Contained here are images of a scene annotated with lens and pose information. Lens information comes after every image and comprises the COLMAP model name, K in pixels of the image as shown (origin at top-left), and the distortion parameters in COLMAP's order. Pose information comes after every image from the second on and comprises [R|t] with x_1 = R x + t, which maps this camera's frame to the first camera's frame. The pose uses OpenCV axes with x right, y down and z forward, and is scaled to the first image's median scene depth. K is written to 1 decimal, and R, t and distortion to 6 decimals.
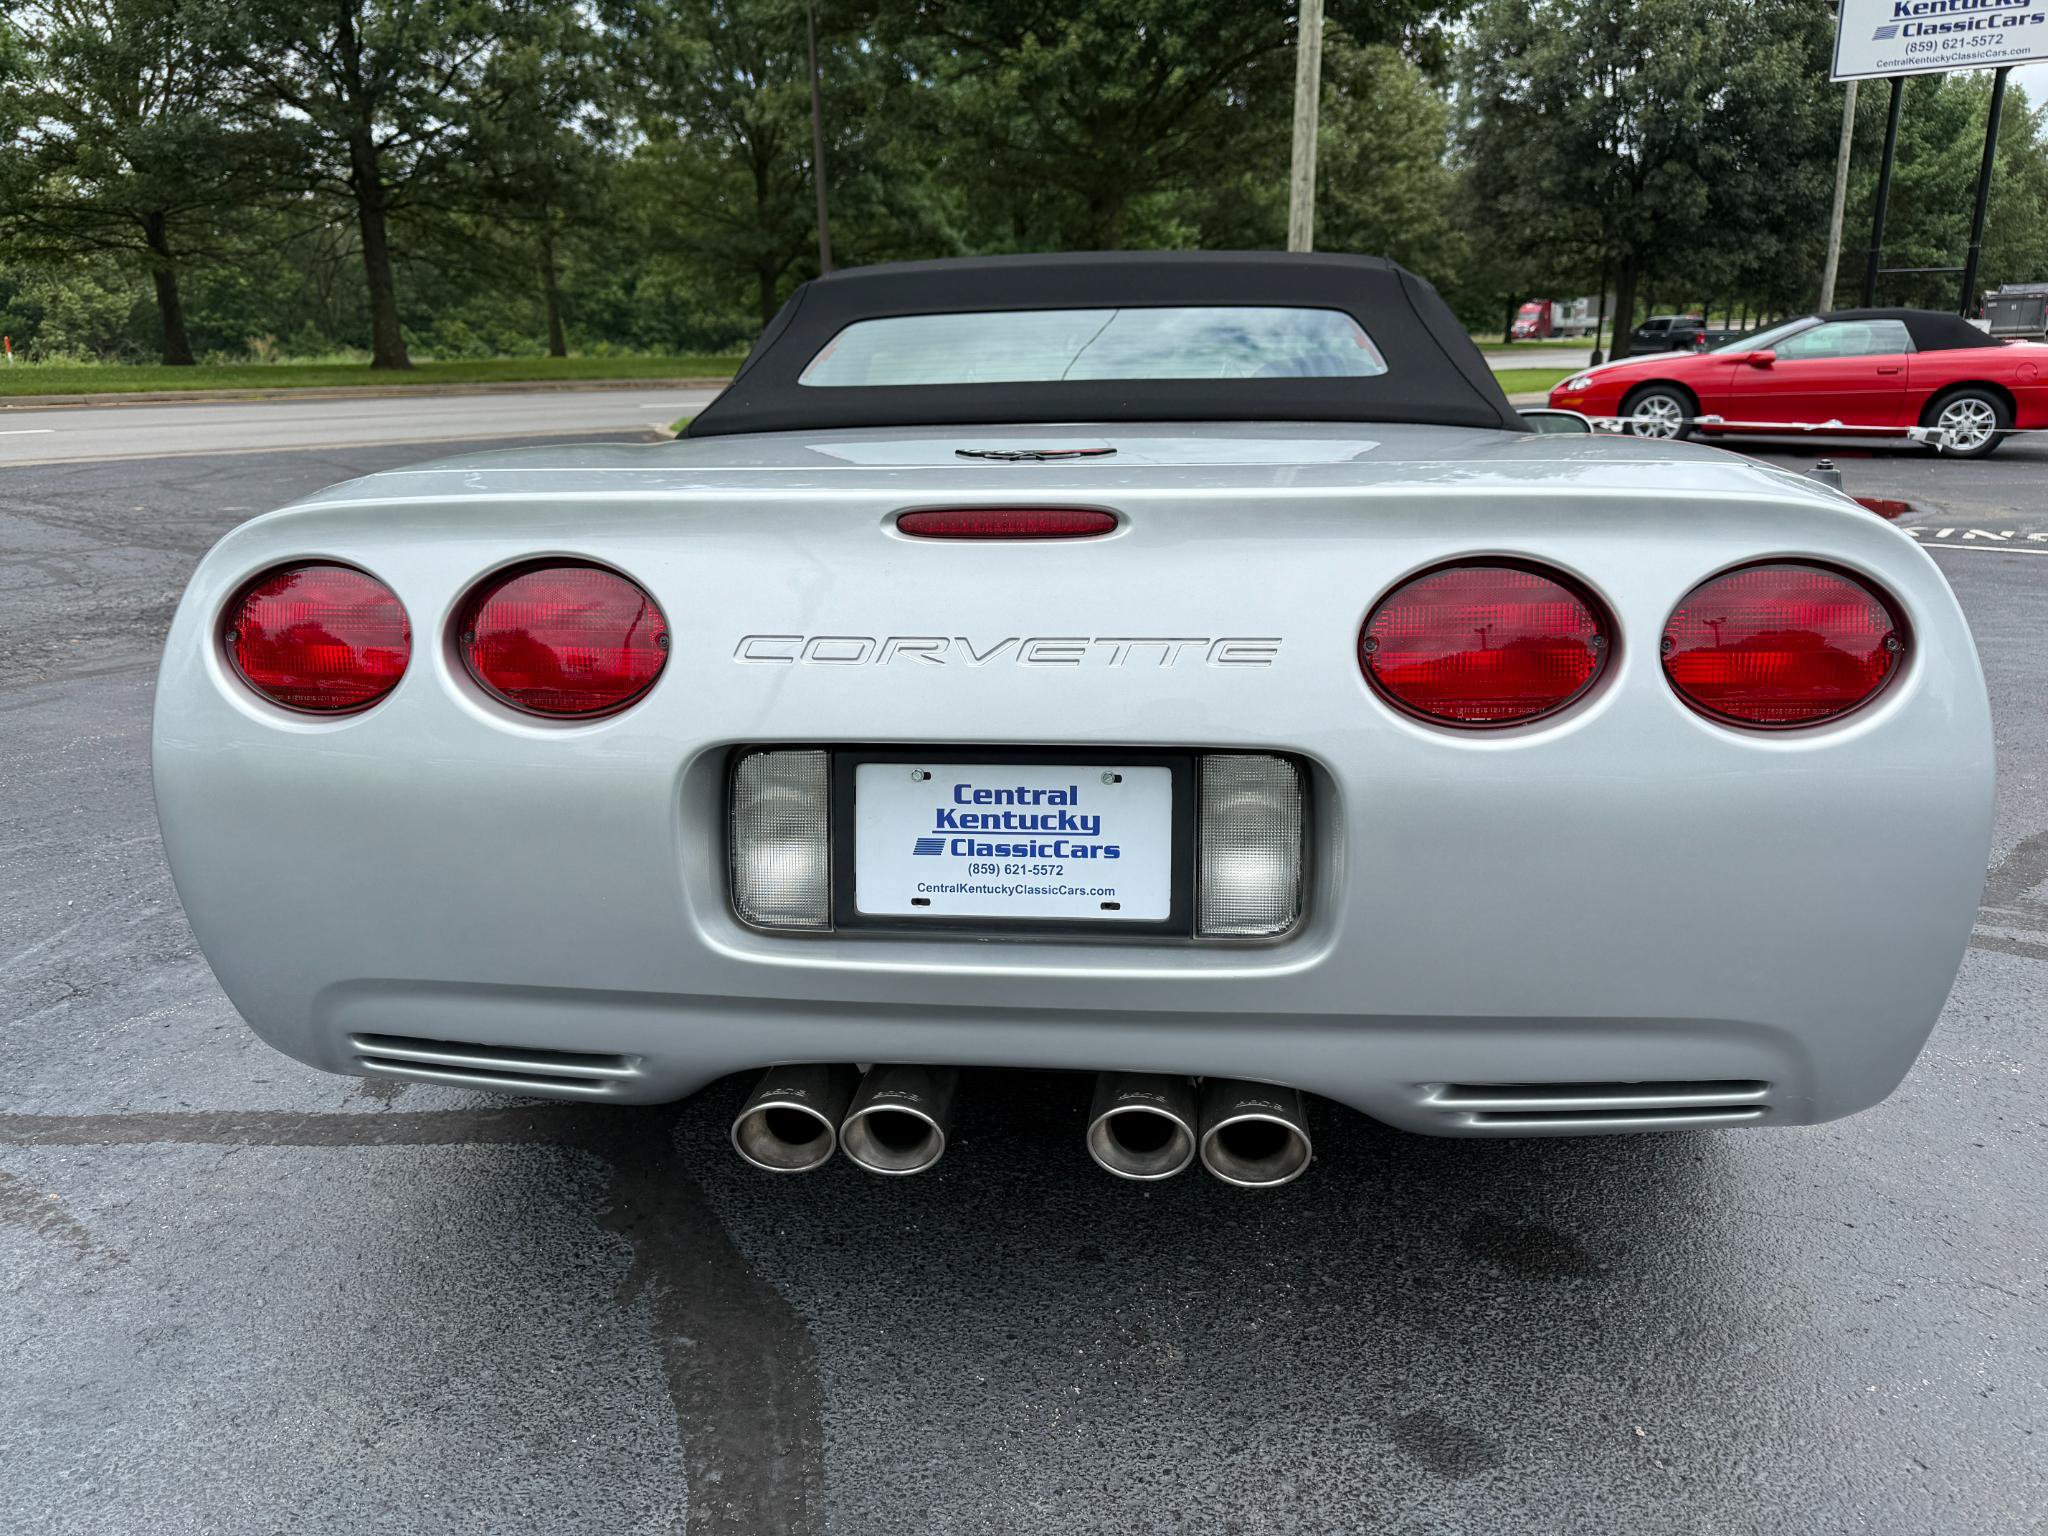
lens RADIAL K [[1451.3, 0, 1036.2], [0, 1451.3, 780.8], [0, 0, 1]] dist [0.017989, -0.022888]
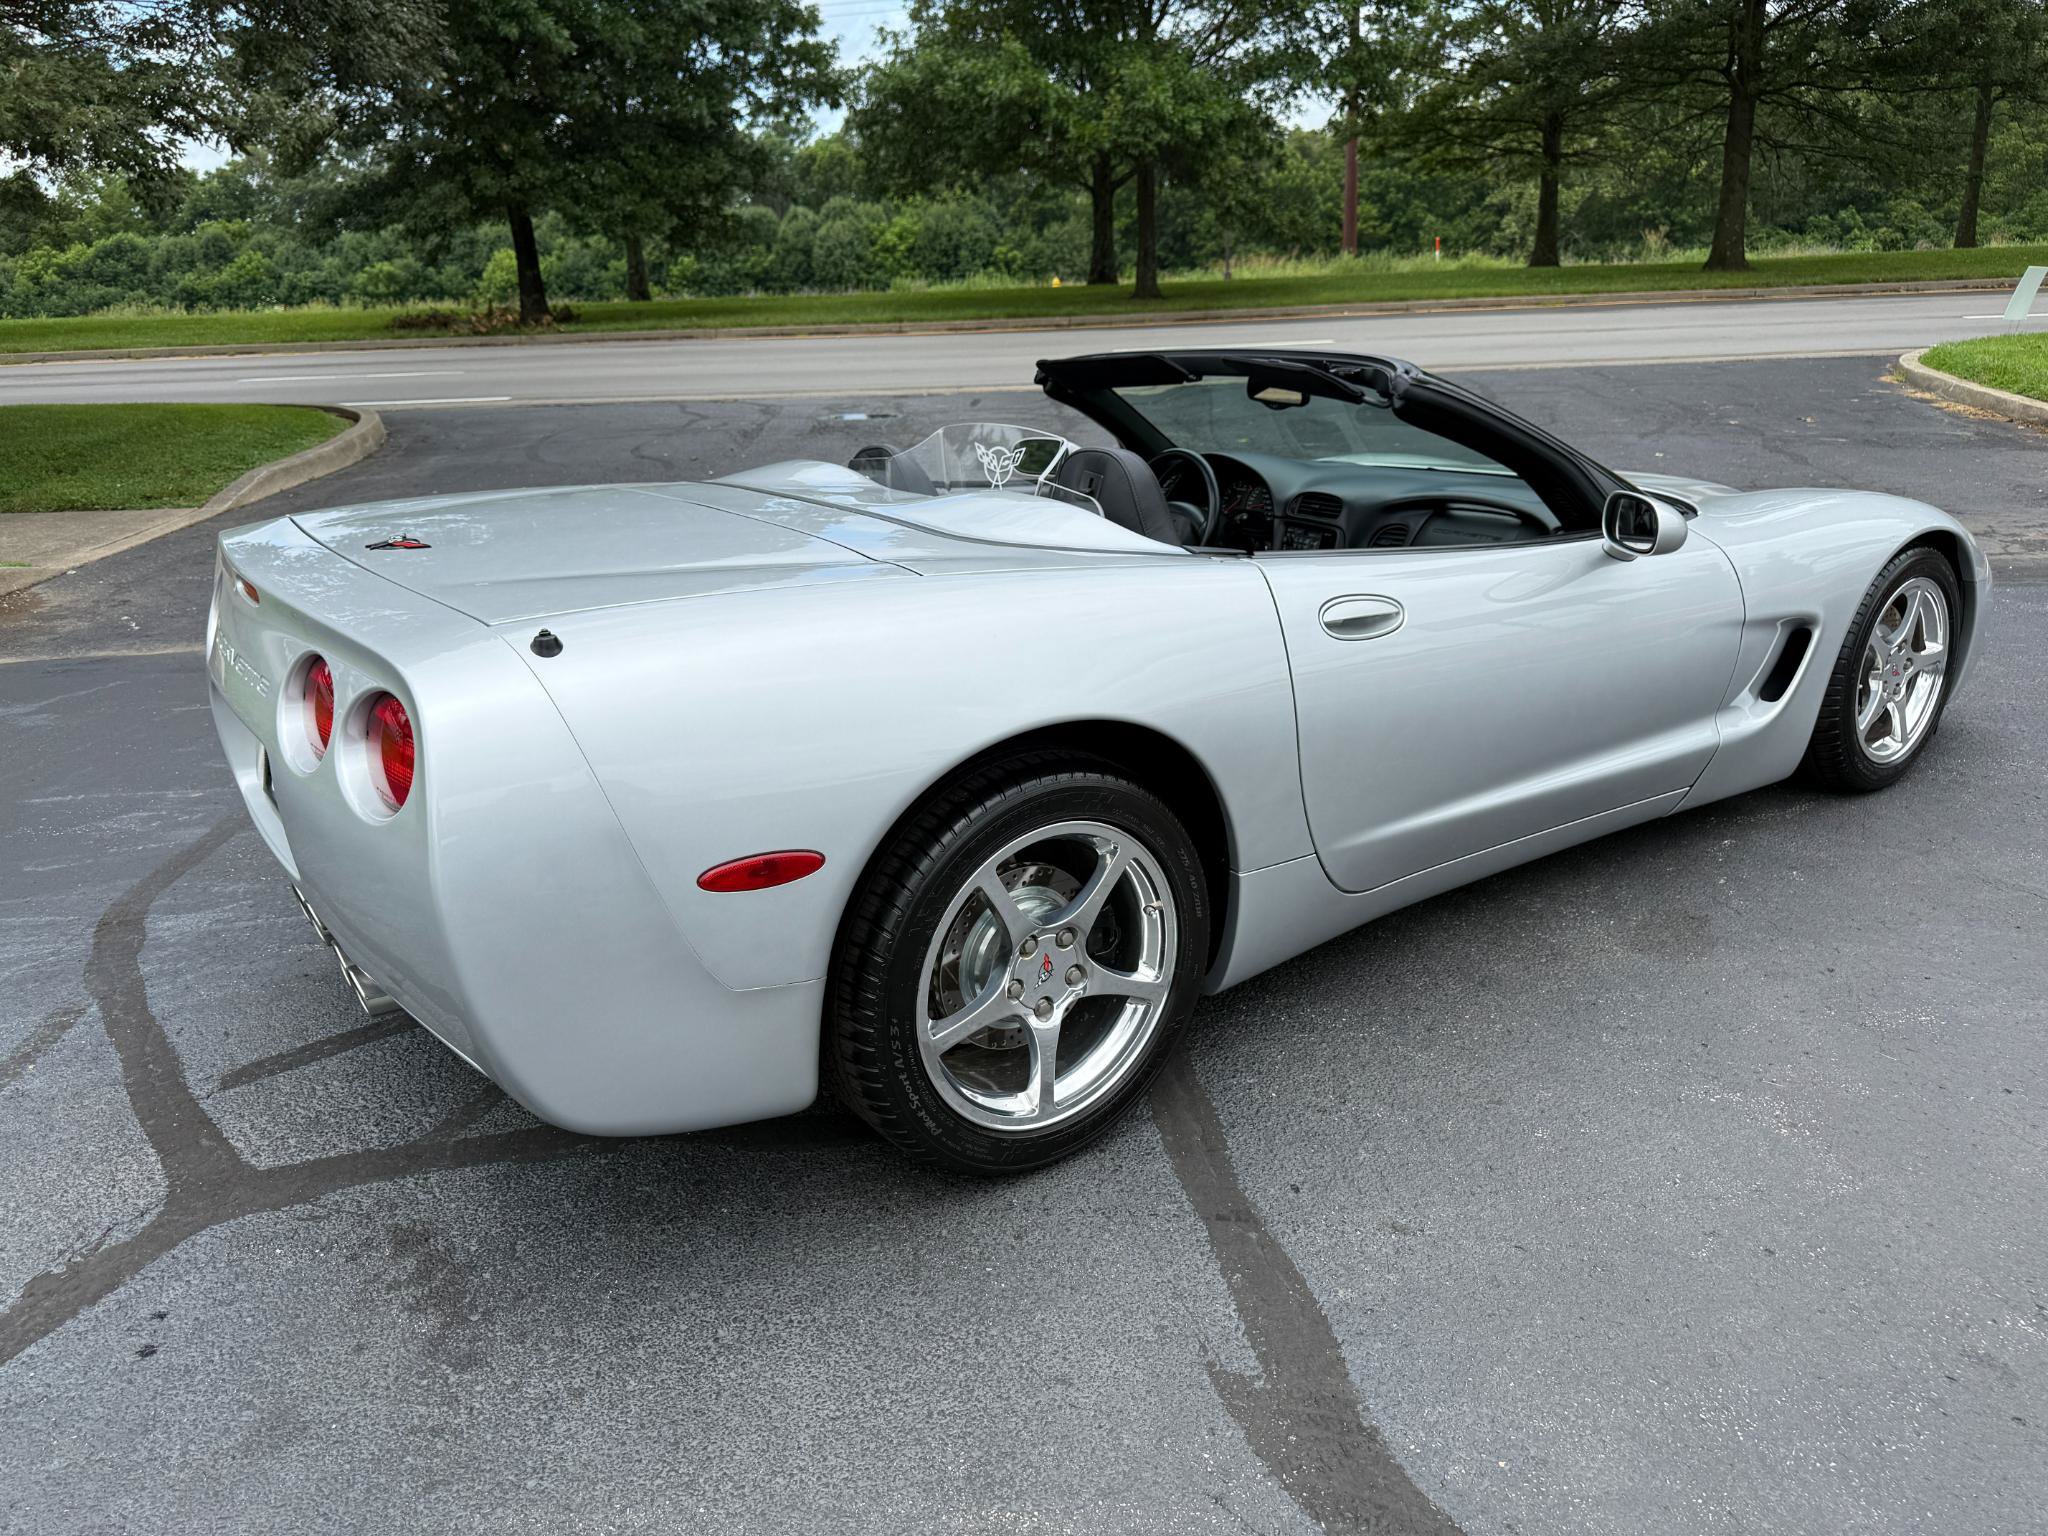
lens RADIAL K [[1451.3, 0, 1025.8], [0, 1451.3, 774.5], [0, 0, 1]] dist [0.017989, -0.022888]
pose [[0.629495, 0.245866, -0.737079, 0.044834], [-0.194745, 0.968262, 0.156661, -0.022903], [0.752204, 0.044925, 0.657398, 0.047471]]
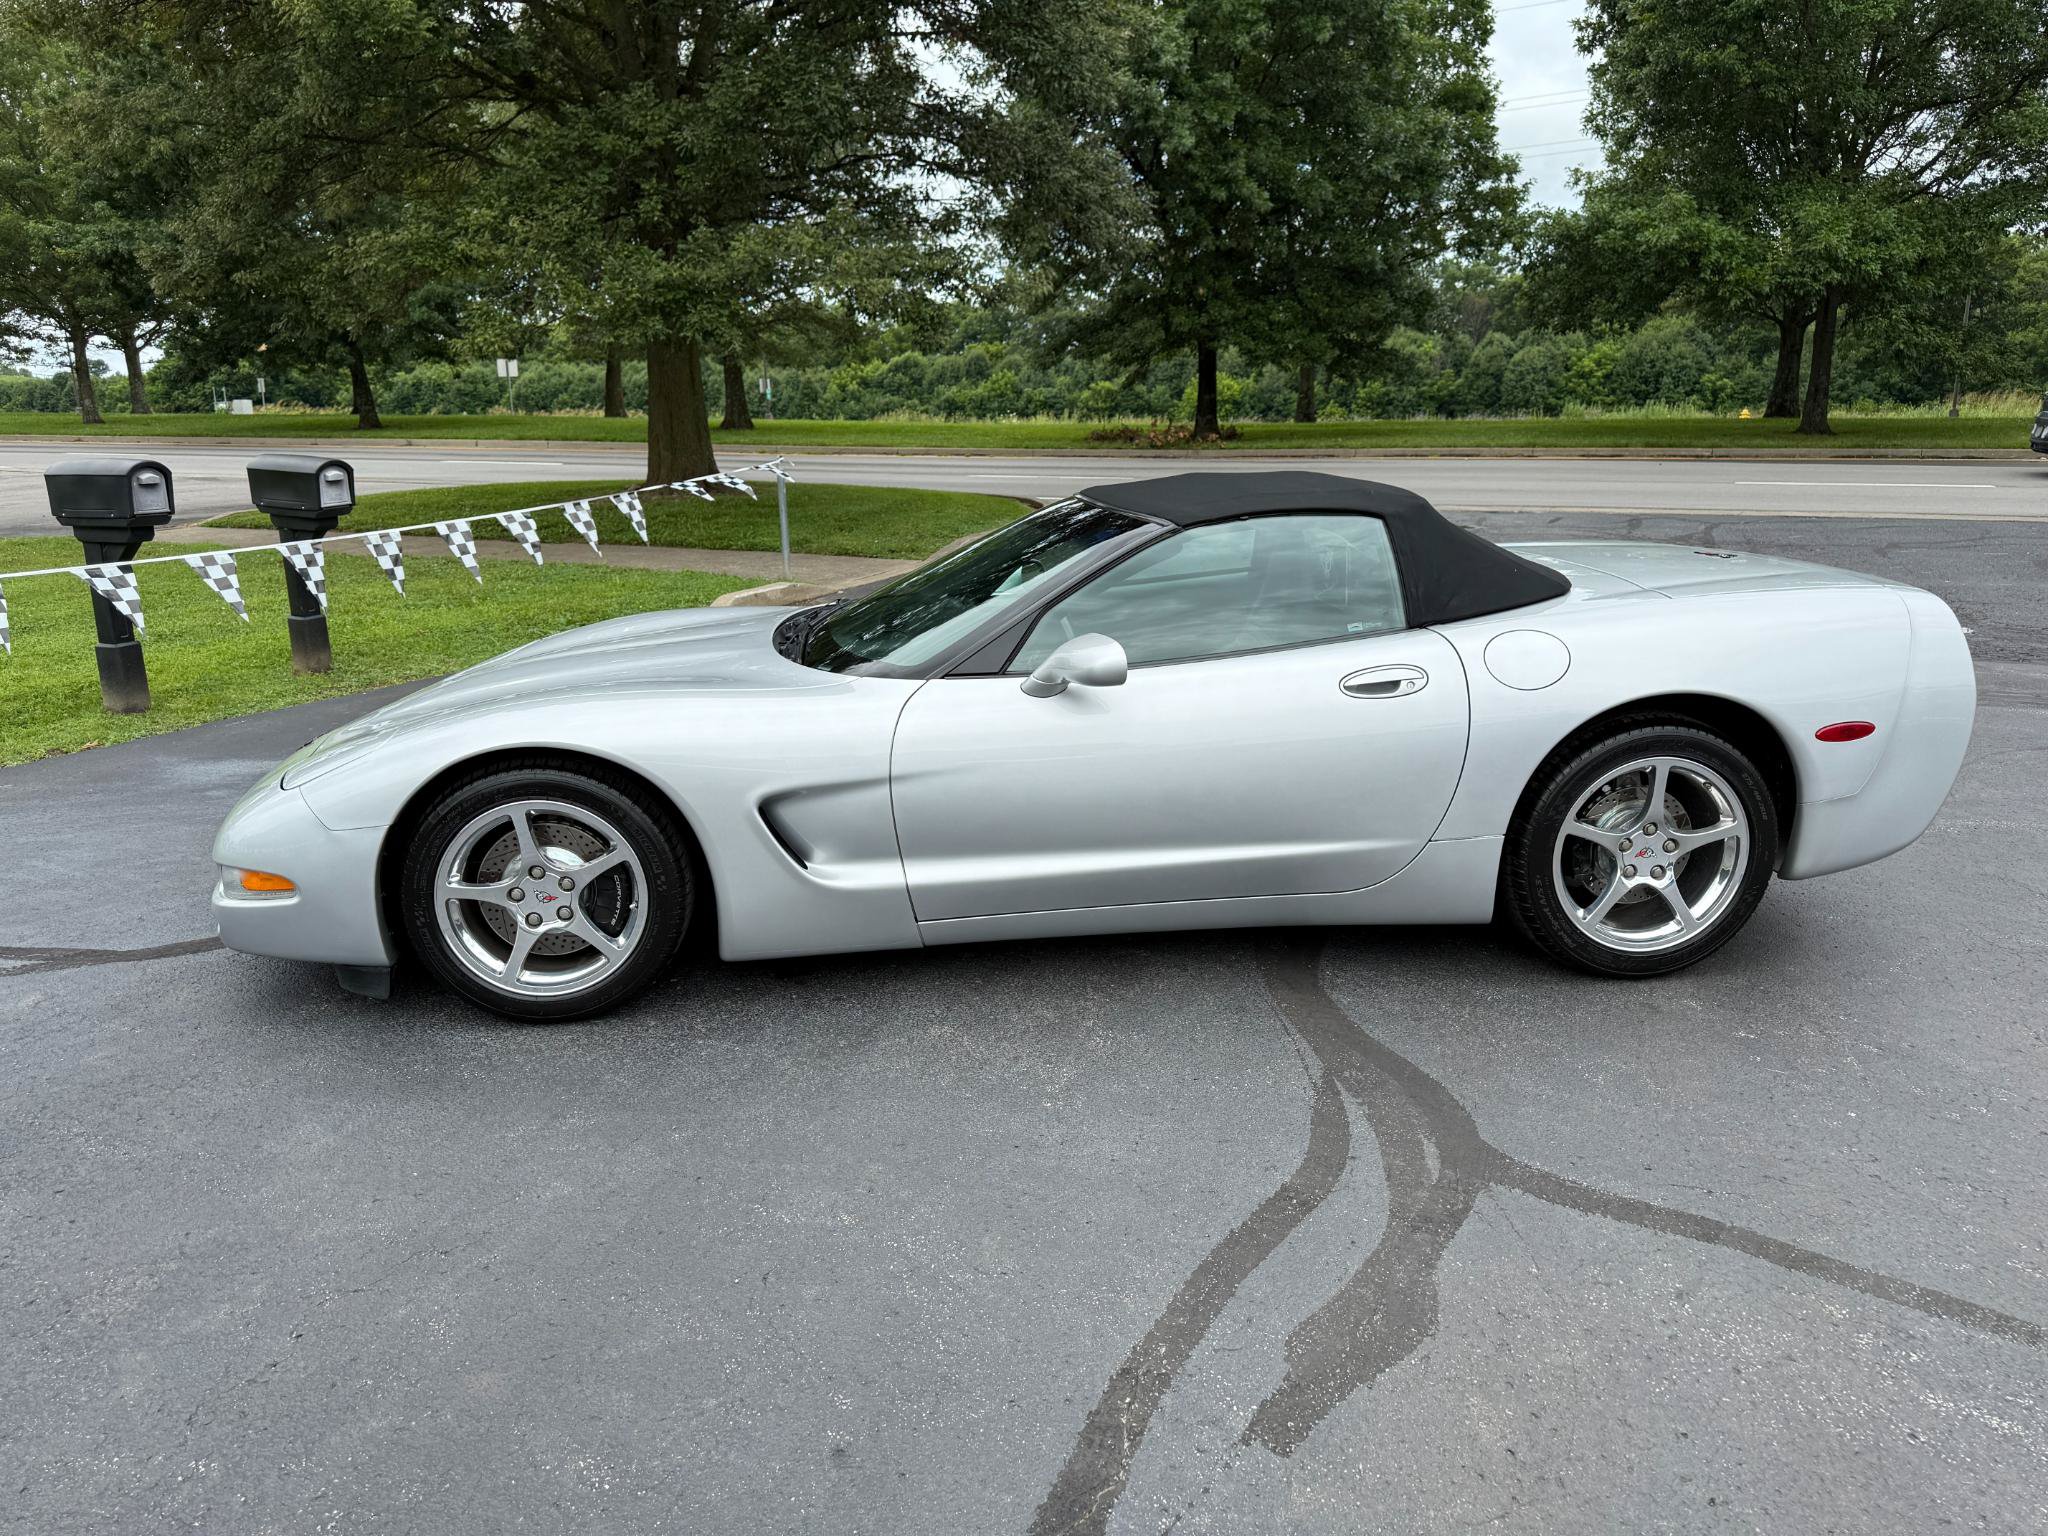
lens RADIAL K [[1451.3, 0, 1034.7], [0, 1451.3, 780.5], [0, 0, 1]] dist [0.017989, -0.022888]
pose [[0.234996, 0.251754, -0.938827, 0.112607], [-0.268881, 0.945021, 0.186112, -0.022661], [0.934066, 0.208697, 0.289768, 0.037983]]
